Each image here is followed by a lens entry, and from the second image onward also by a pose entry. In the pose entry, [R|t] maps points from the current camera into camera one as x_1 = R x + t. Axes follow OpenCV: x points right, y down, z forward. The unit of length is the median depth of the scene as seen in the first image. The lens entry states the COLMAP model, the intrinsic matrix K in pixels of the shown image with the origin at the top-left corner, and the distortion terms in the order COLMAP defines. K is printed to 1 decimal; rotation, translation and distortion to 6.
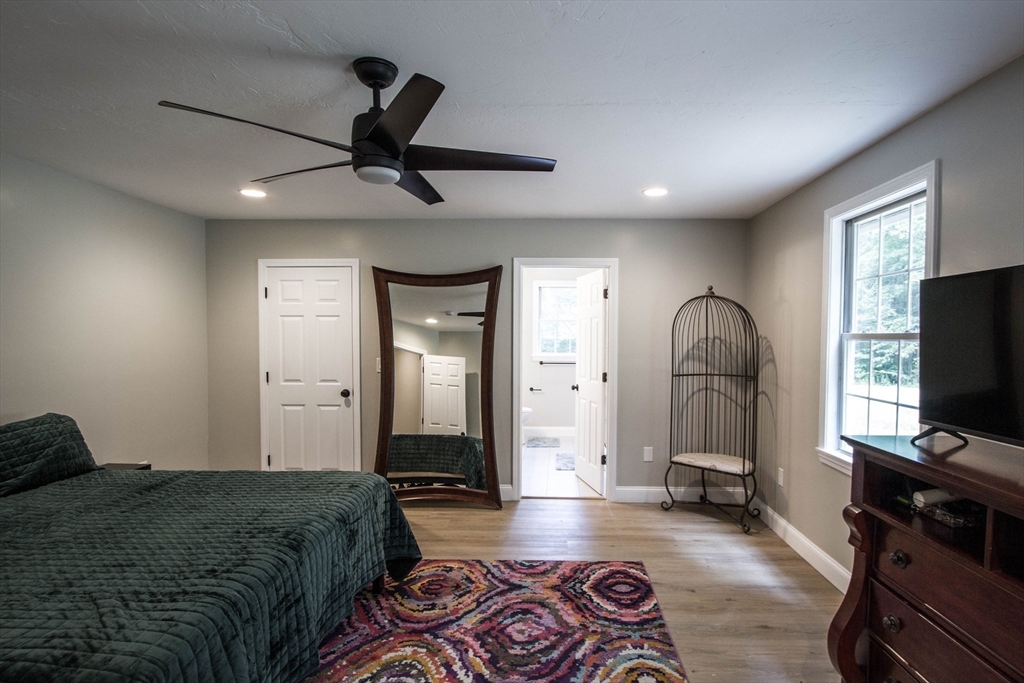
lens RADIAL K [[495.1, 0, 515.8], [0, 495.1, 348.2], [0, 0, 1]] dist [-0.014665, 0.003329]
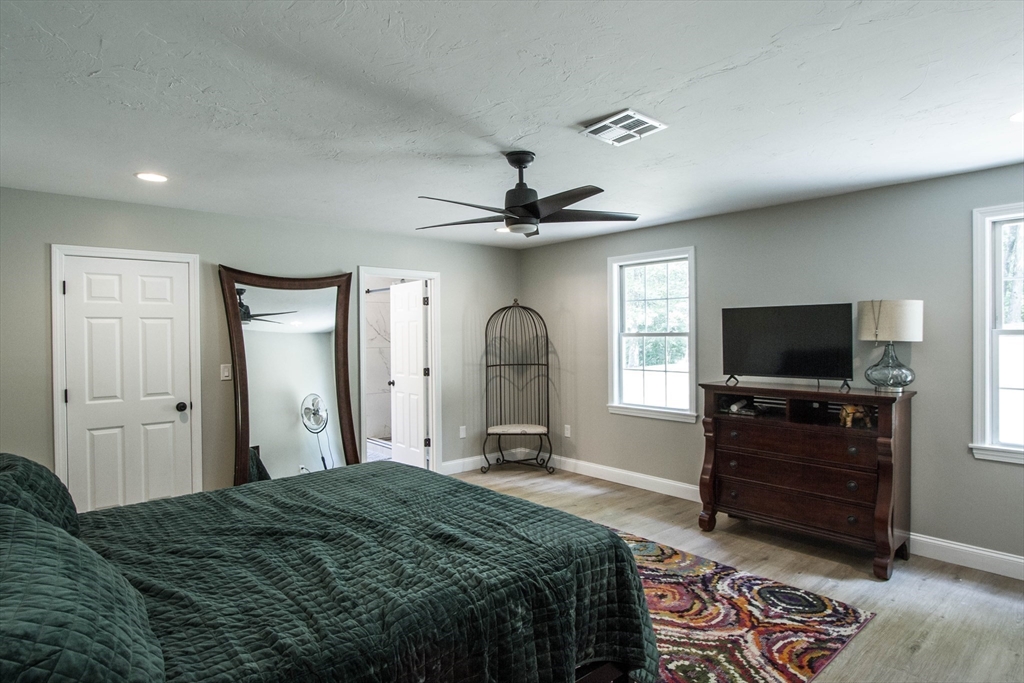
lens RADIAL K [[495.1, 0, 508.0], [0, 495.1, 337.4], [0, 0, 1]] dist [-0.014665, 0.003329]
pose [[0.784264, -0.015504, 0.620233, -0.433622], [0.027899, 0.999558, -0.010293, -0.006205], [-0.619799, 0.025376, 0.784350, -0.045525]]
